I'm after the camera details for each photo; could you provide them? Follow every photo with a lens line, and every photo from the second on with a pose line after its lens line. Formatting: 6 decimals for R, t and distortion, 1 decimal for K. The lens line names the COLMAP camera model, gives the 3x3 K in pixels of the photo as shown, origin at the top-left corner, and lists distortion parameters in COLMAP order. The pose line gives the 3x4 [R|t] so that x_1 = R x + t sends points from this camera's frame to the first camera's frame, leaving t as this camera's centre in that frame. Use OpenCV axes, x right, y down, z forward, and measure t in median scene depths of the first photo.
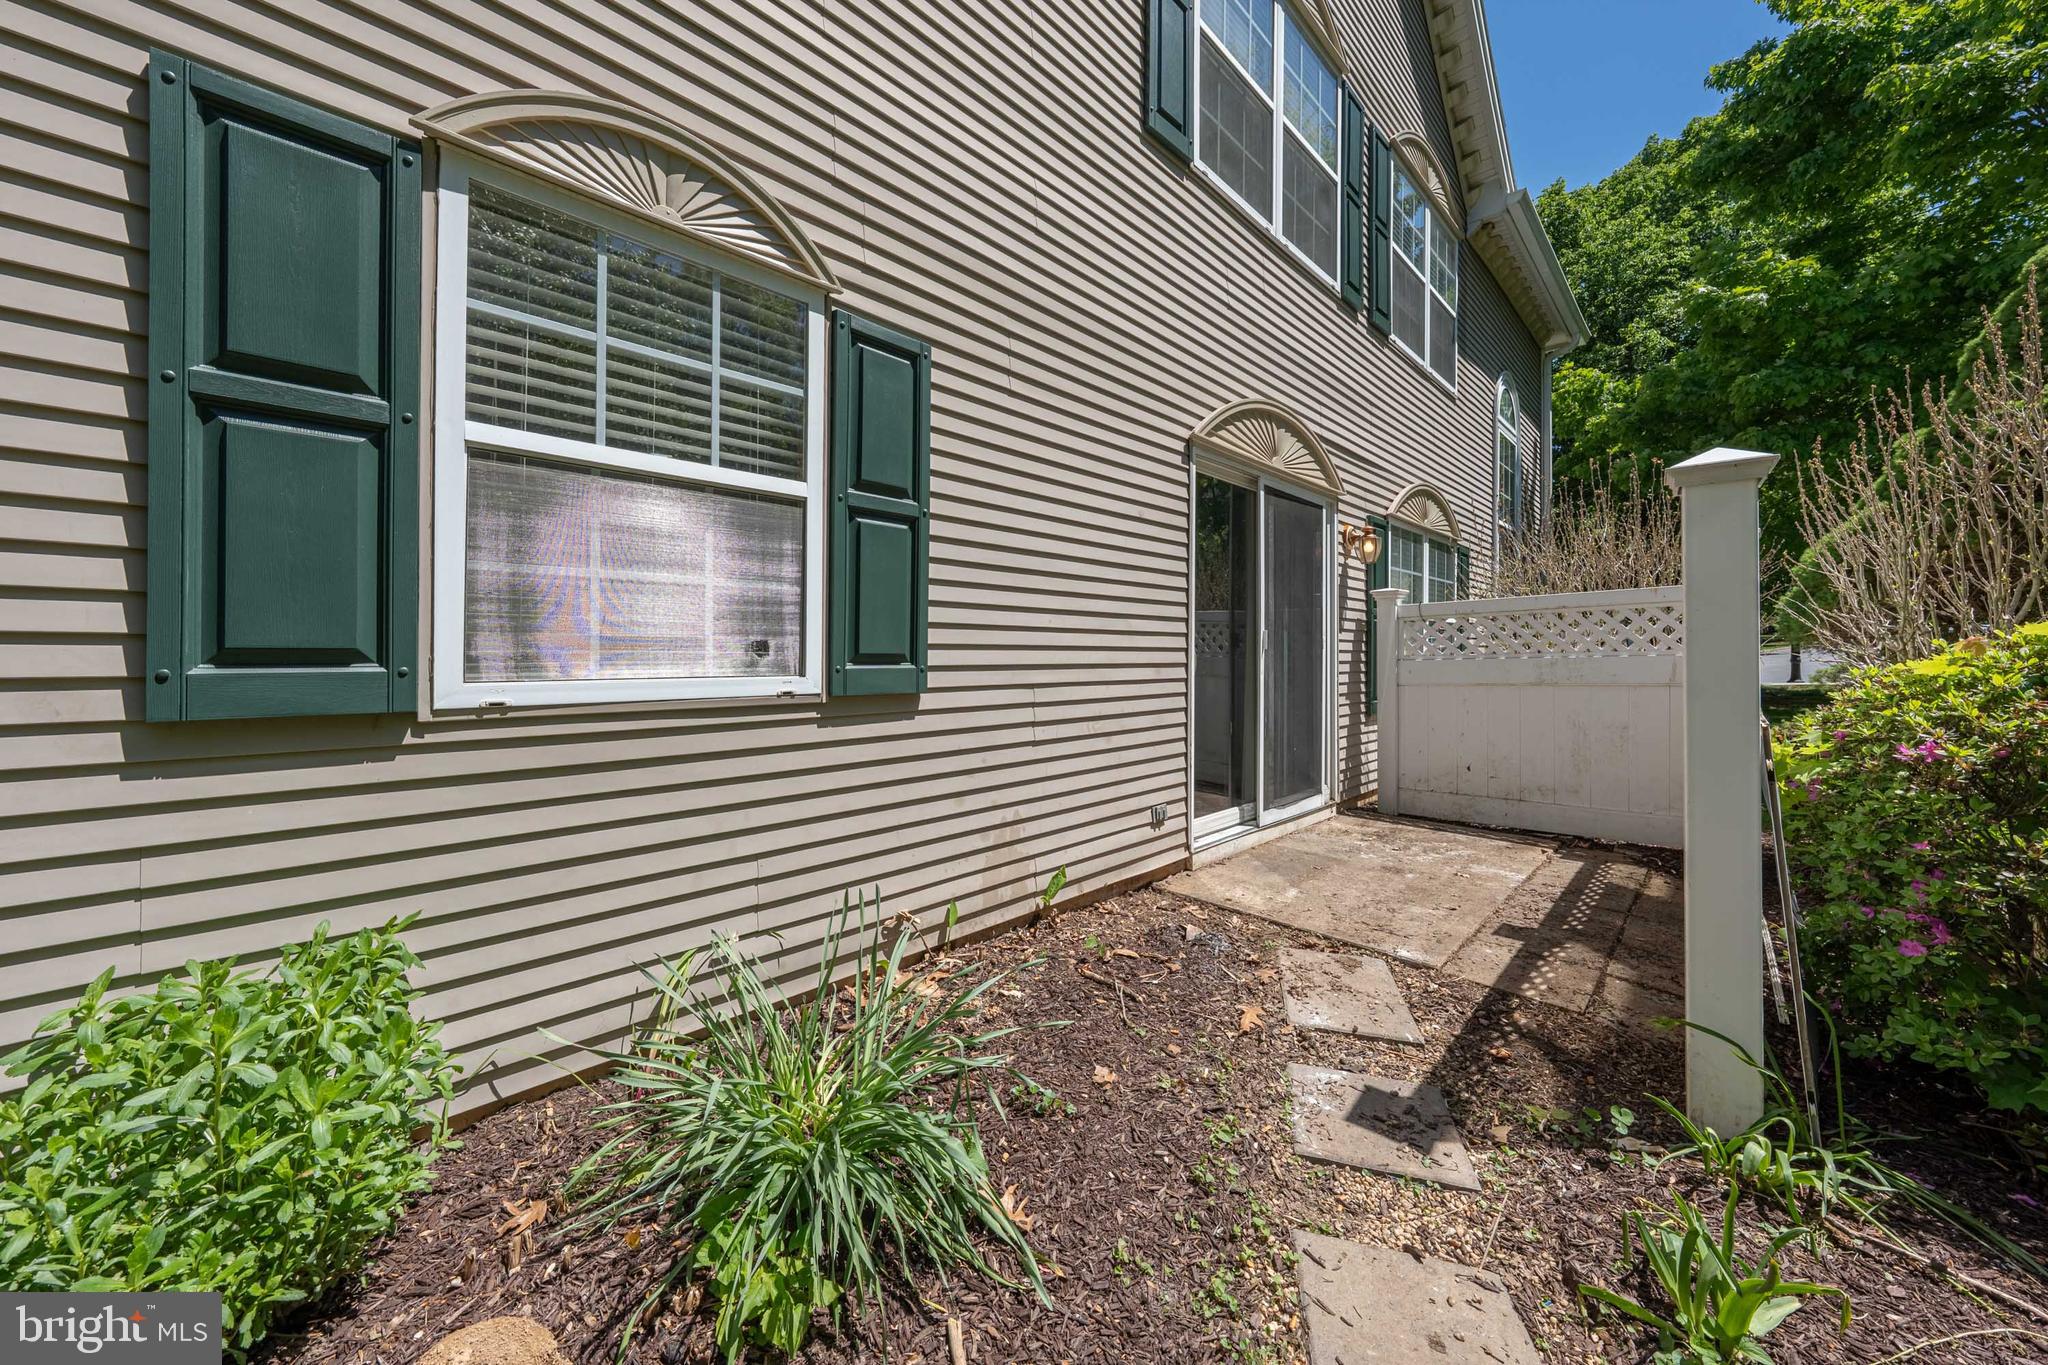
lens RADIAL K [[685.6, 0, 1022.6], [0, 685.6, 661.7], [0, 0, 1]] dist [-0.000604, 0.000004]
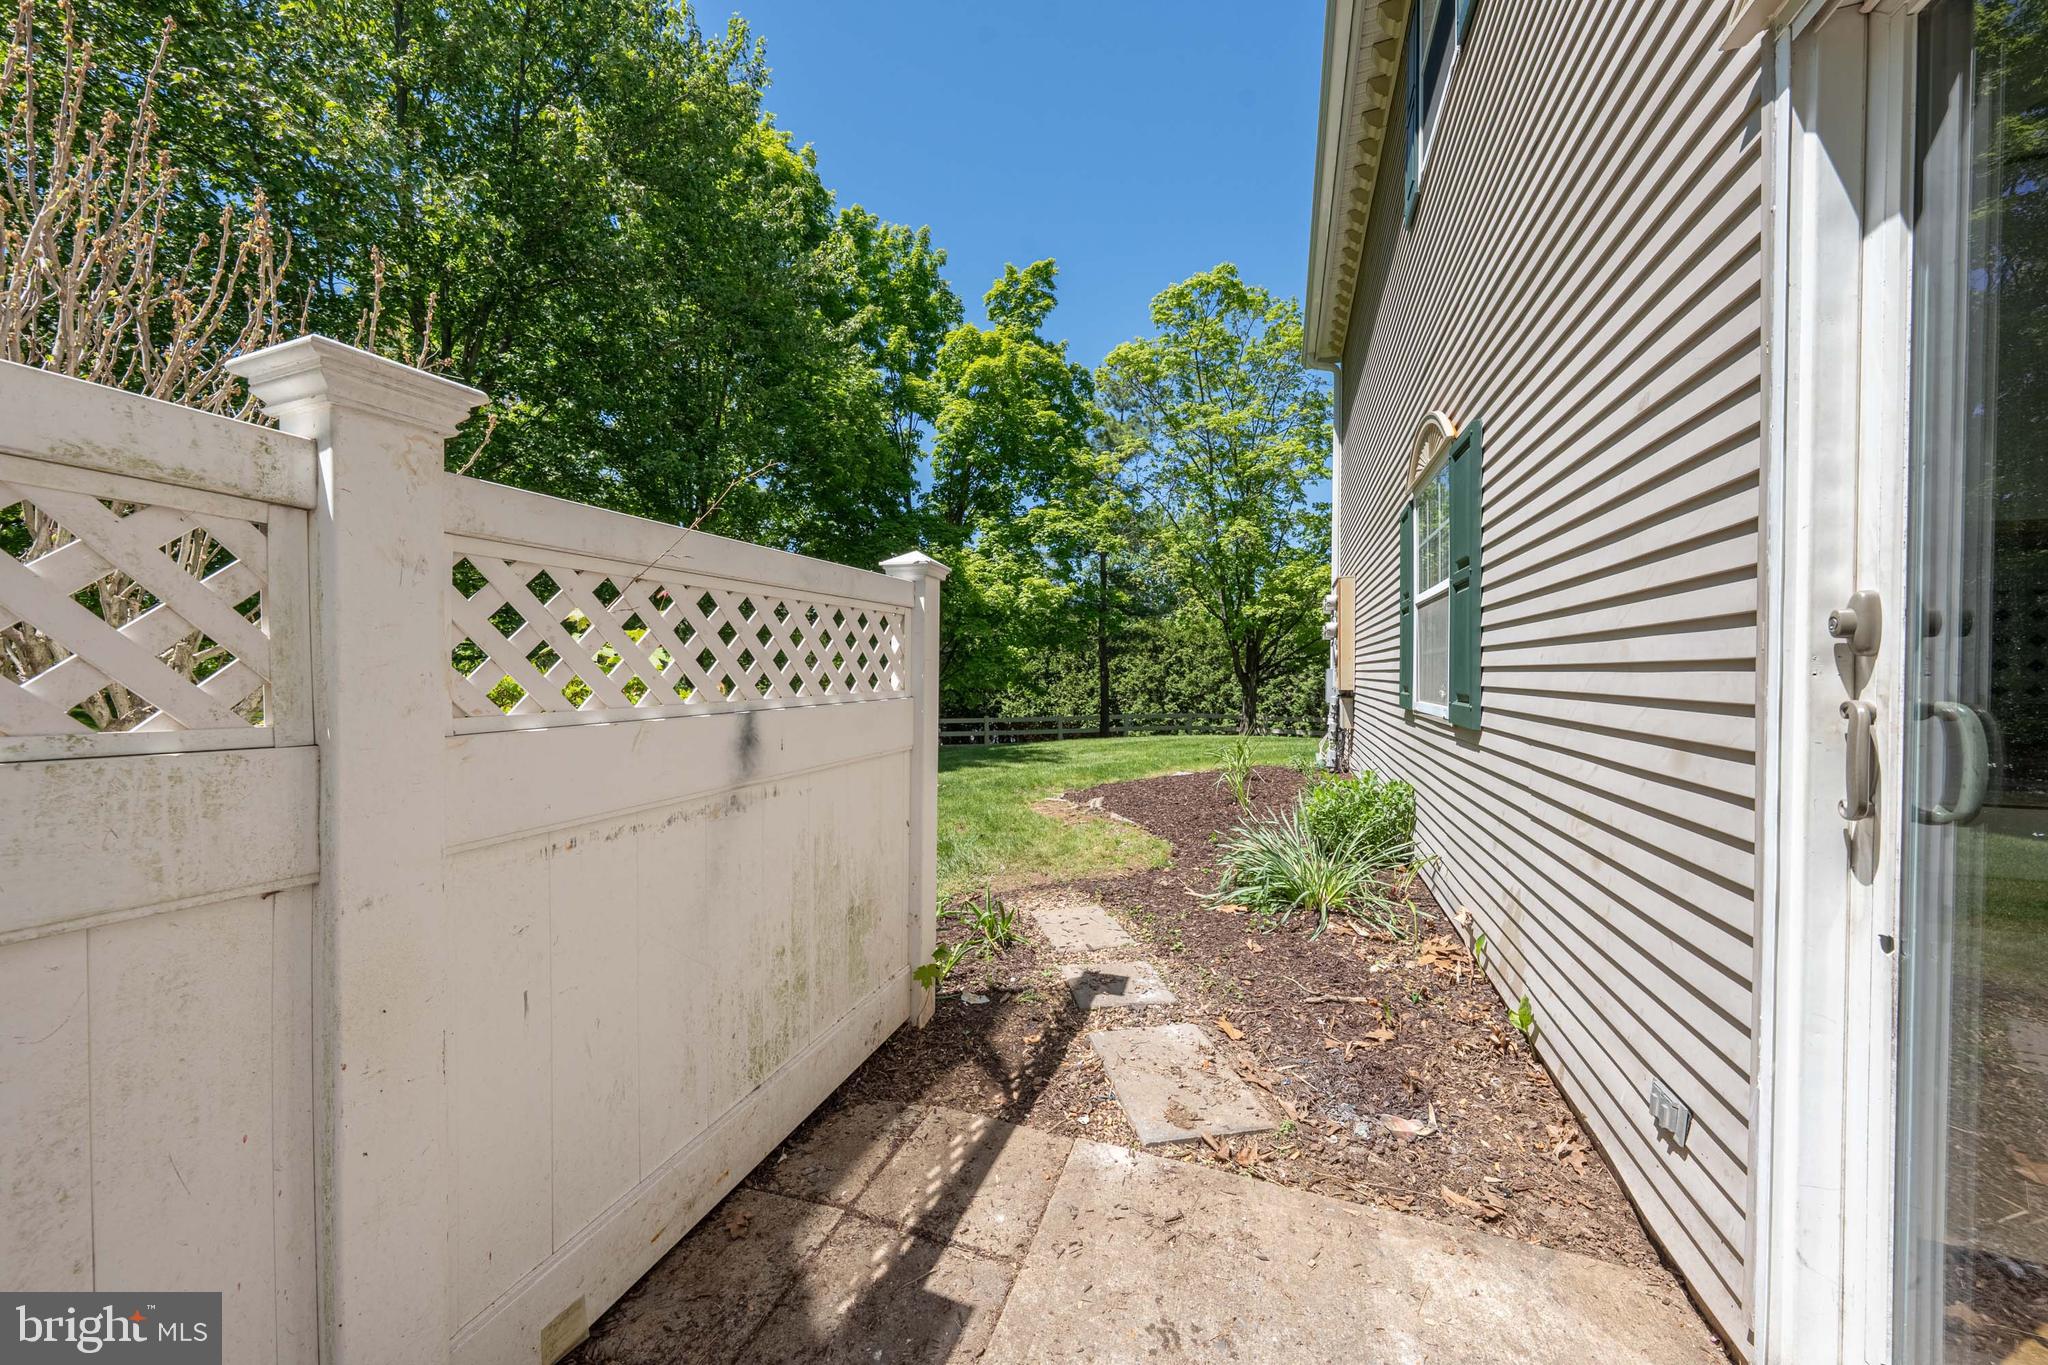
lens RADIAL K [[685.6, 0, 1024.6], [0, 685.6, 679.4], [0, 0, 1]] dist [-0.000604, 0.000004]
pose [[-0.899346, 0.002595, -0.437231, 1.049610], [-0.004627, 0.999870, 0.015454, -0.048714], [0.437214, 0.015921, -0.899216, 1.749459]]
